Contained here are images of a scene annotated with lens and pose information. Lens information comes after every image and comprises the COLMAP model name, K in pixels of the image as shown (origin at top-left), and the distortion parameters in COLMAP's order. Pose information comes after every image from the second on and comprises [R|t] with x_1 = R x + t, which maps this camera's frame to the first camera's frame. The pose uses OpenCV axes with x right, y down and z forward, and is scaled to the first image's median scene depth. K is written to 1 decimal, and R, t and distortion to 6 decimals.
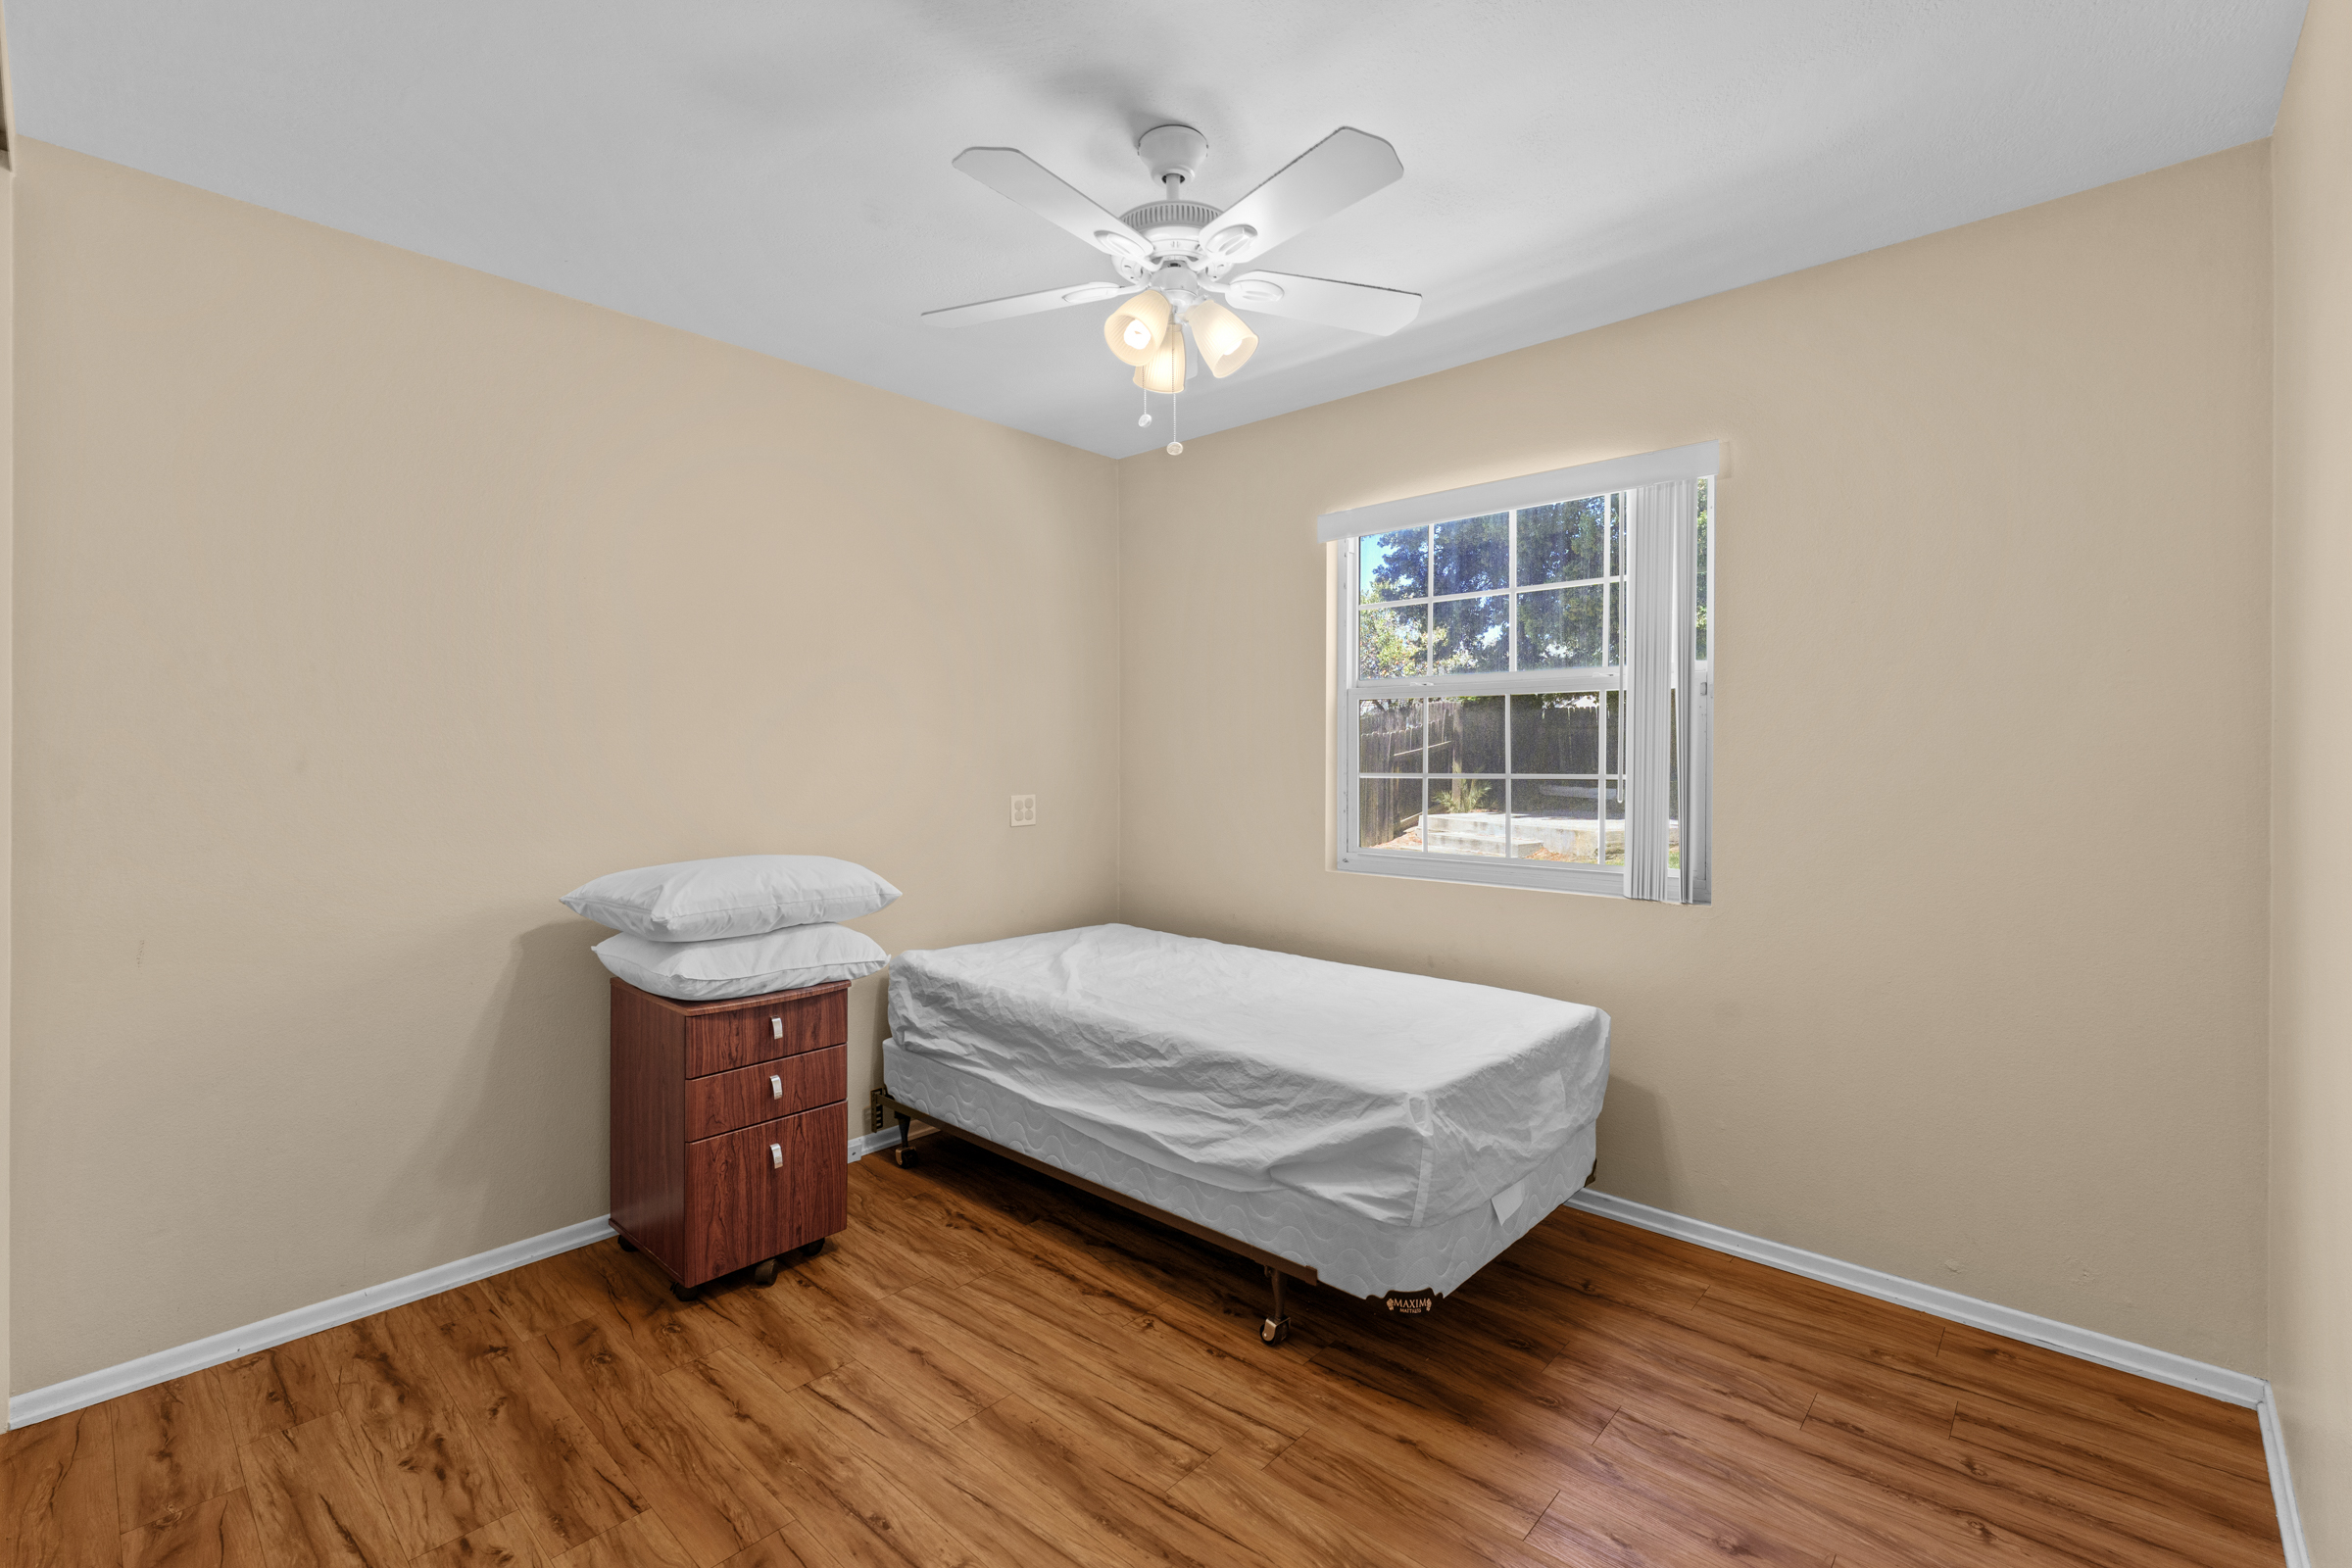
lens RADIAL K [[1020.6, 0, 1170.4], [0, 1020.6, 754.2], [0, 0, 1]] dist [0.000623, -0.000024]
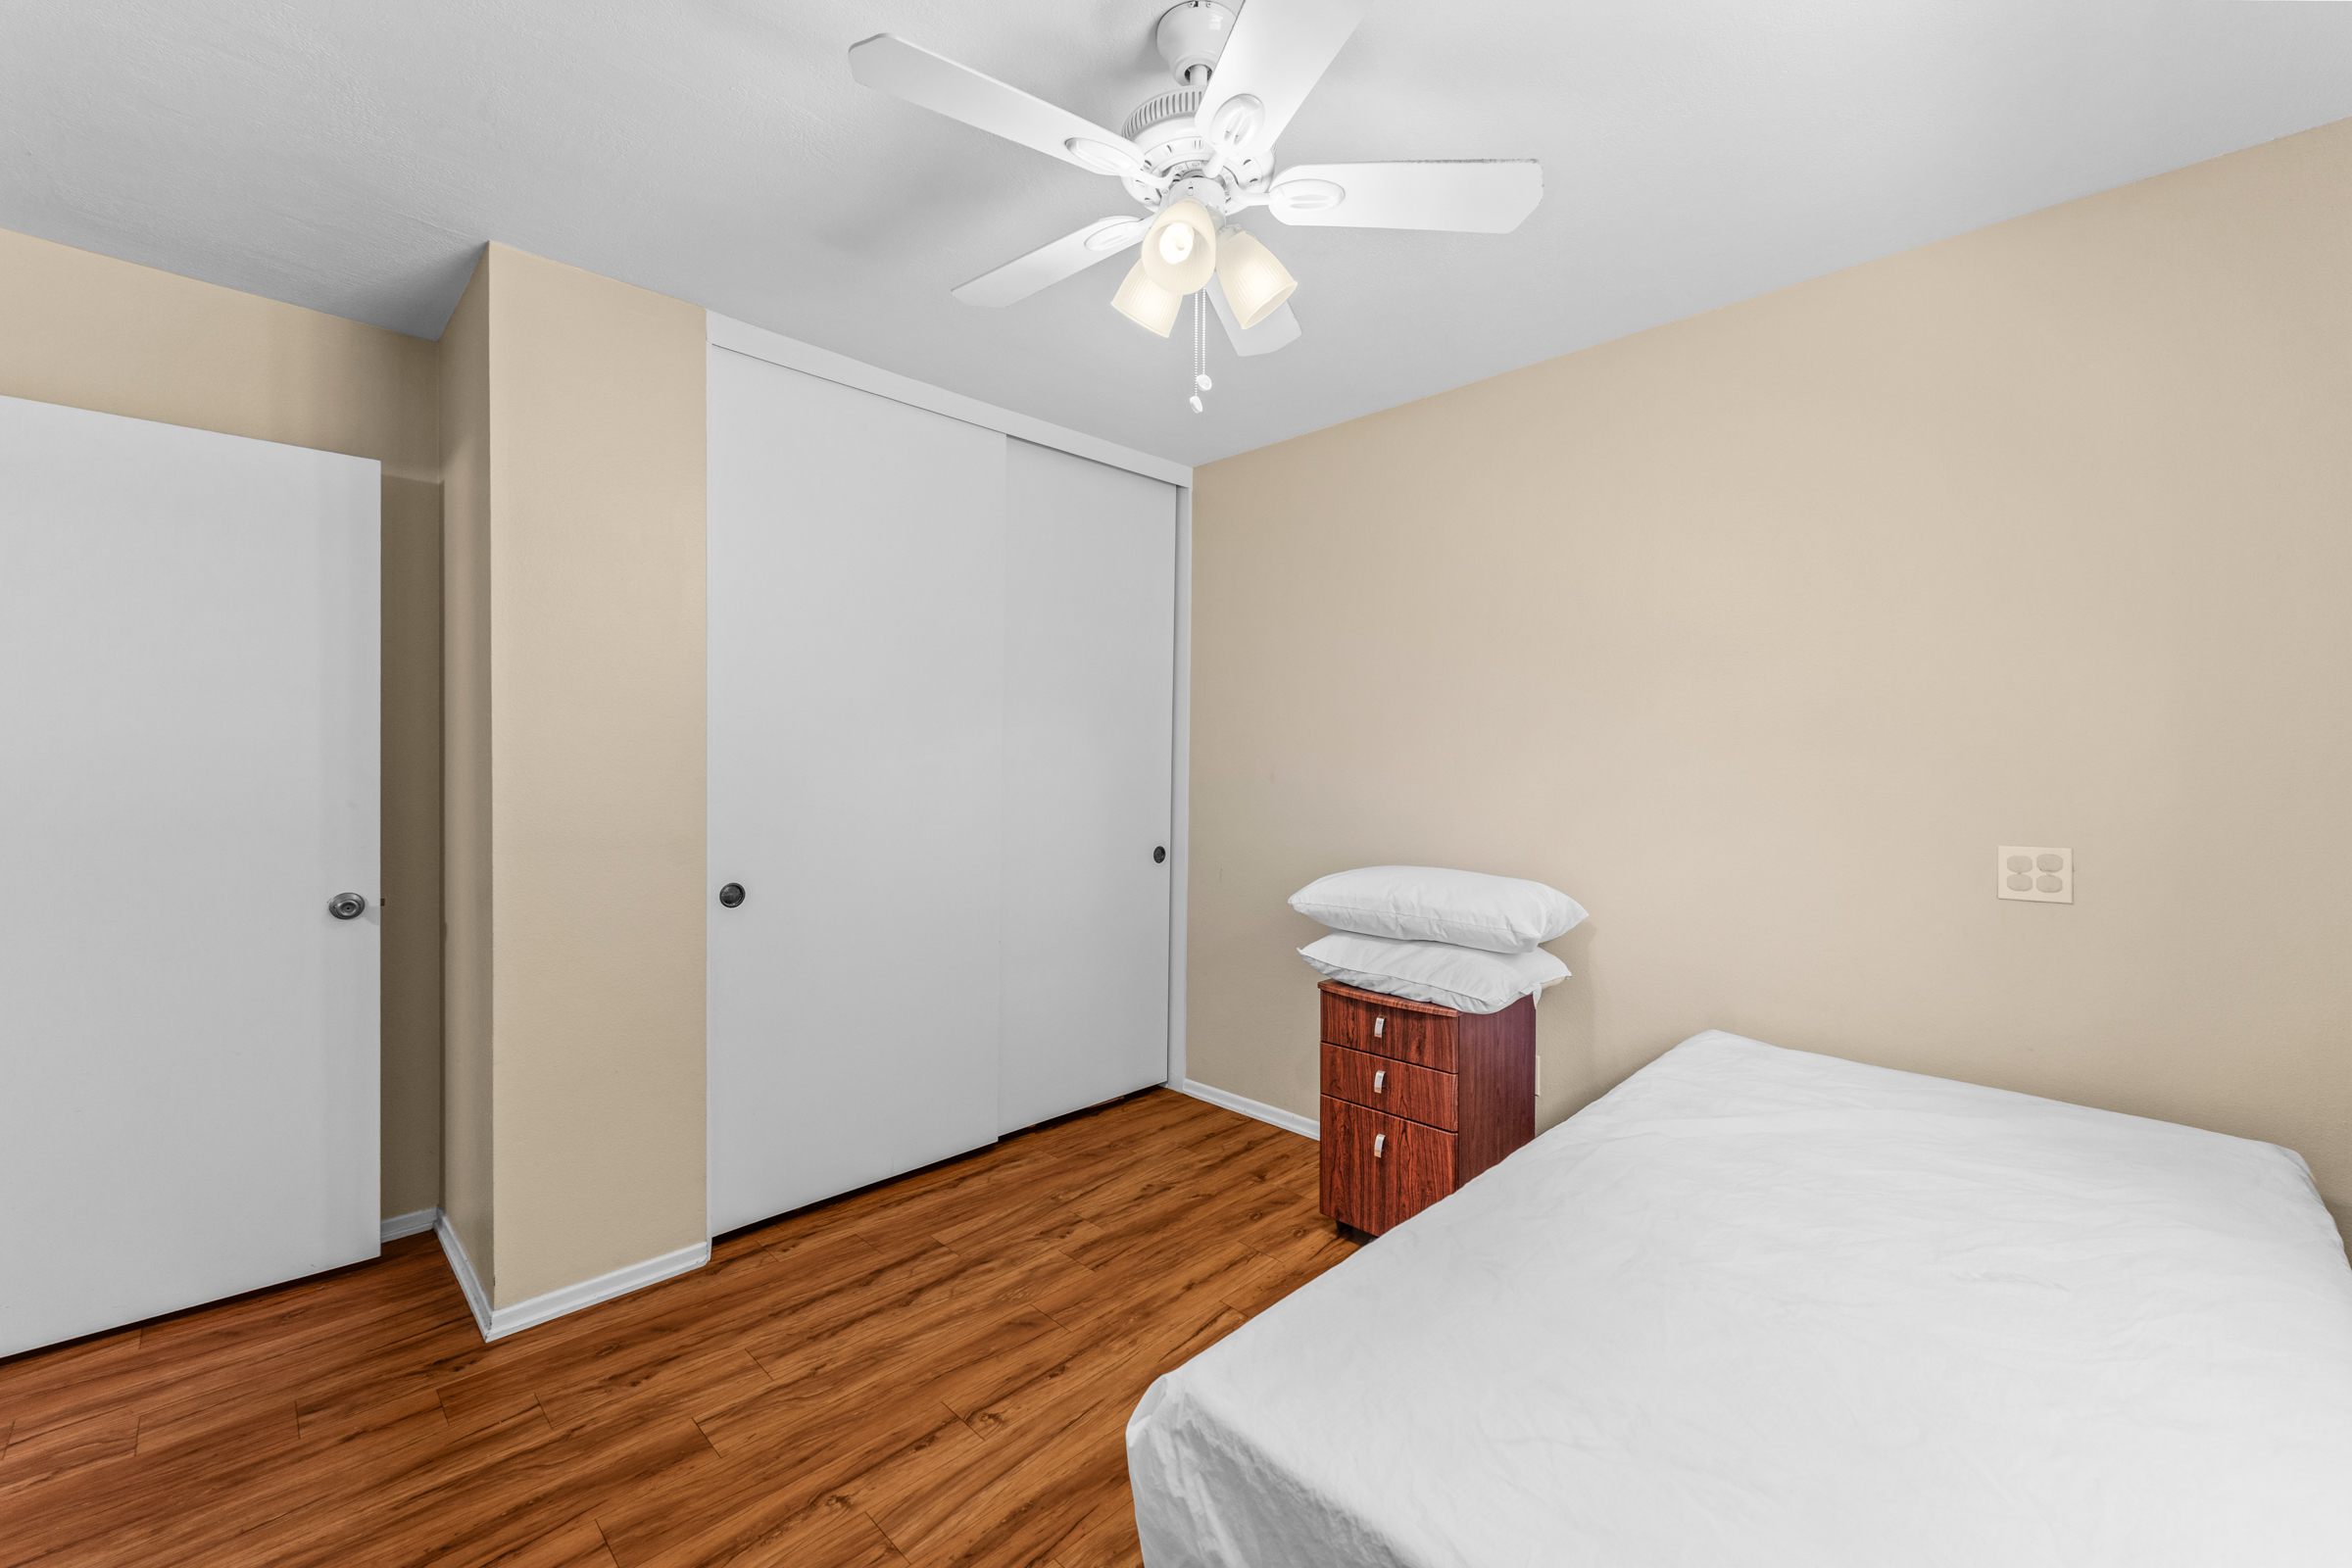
lens RADIAL K [[946.0, 0, 1171.0], [0, 946.0, 769.1], [0, 0, 1]] dist [-0.000474, -0.000169]
pose [[-0.035522, 0.007186, -0.999343, 0.737398], [-0.002090, 0.999971, 0.007264, -0.012402], [0.999367, 0.002347, -0.035506, 0.975138]]
